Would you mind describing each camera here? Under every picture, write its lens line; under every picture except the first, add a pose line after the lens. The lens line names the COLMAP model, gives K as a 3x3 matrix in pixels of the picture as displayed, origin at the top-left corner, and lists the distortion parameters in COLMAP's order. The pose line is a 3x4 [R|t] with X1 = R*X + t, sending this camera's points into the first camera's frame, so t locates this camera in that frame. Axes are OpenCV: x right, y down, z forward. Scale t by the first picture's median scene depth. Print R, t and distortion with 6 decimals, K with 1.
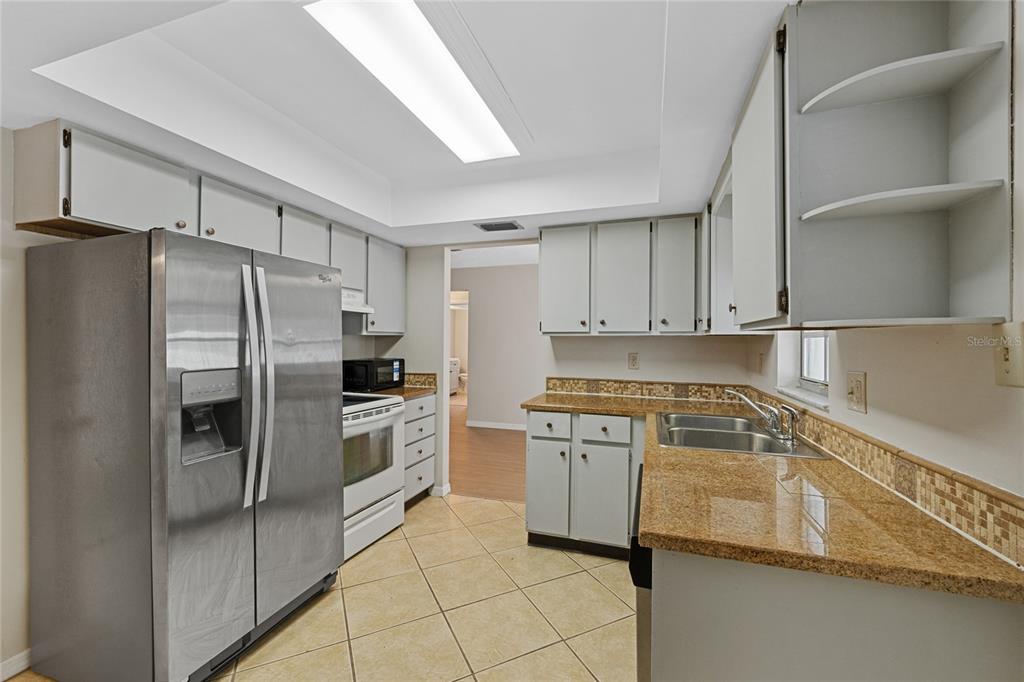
lens RADIAL K [[416.9, 0, 515.0], [0, 416.9, 338.9], [0, 0, 1]] dist [-0.003958, -0.000162]
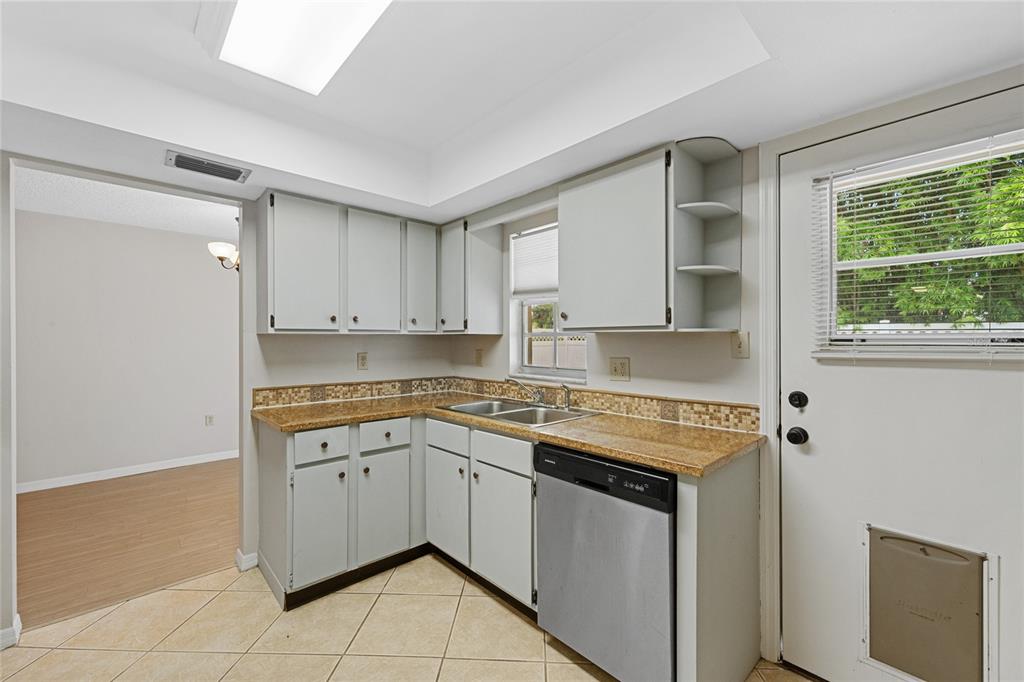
lens RADIAL K [[416.9, 0, 515.6], [0, 416.9, 341.8], [0, 0, 1]] dist [-0.003958, -0.000162]
pose [[0.477217, -0.010771, 0.878719, -0.401048], [-0.000910, 0.999918, 0.012751, -0.002692], [-0.878785, -0.006885, 0.477168, 0.263346]]
